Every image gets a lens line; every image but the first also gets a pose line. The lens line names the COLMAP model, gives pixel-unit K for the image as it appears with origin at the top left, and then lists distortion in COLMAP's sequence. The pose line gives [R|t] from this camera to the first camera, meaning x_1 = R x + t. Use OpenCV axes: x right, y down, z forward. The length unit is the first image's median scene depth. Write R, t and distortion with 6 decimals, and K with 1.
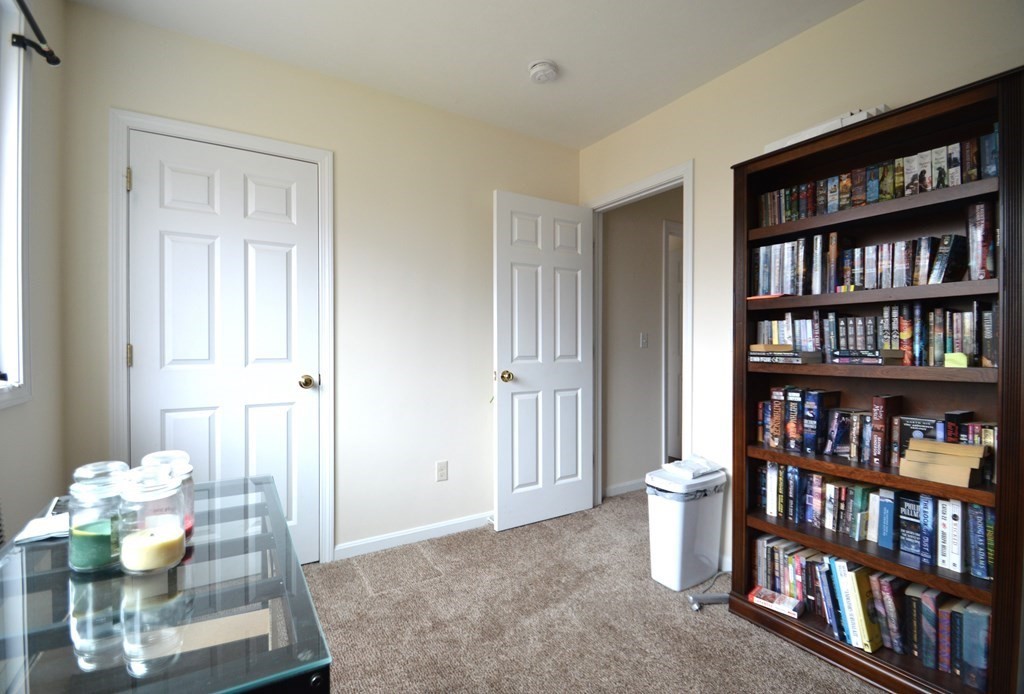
lens RADIAL K [[460.4, 0, 512.0], [0, 460.4, 347.0], [0, 0, 1]] dist [0.002676, -0.009691]
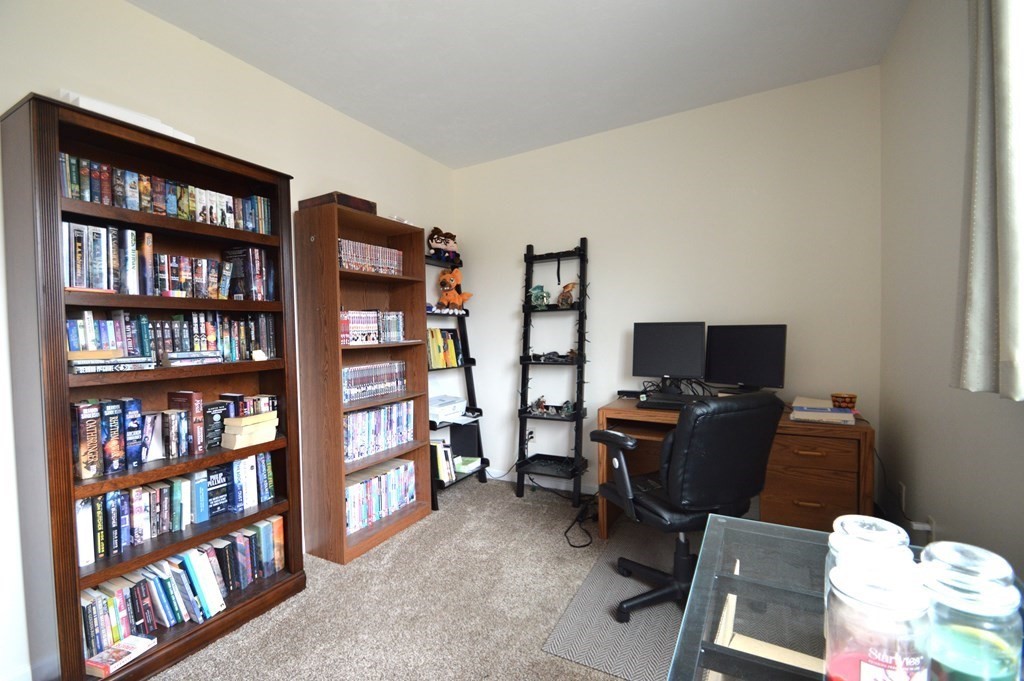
lens RADIAL K [[454.9, 0, 499.3], [0, 454.9, 343.5], [0, 0, 1]] dist [0.012240, -0.014471]
pose [[-0.478237, -0.014253, 0.878115, -0.506202], [0.022927, 0.999325, 0.028707, -0.025130], [-0.877931, 0.033861, -0.477588, 0.808694]]
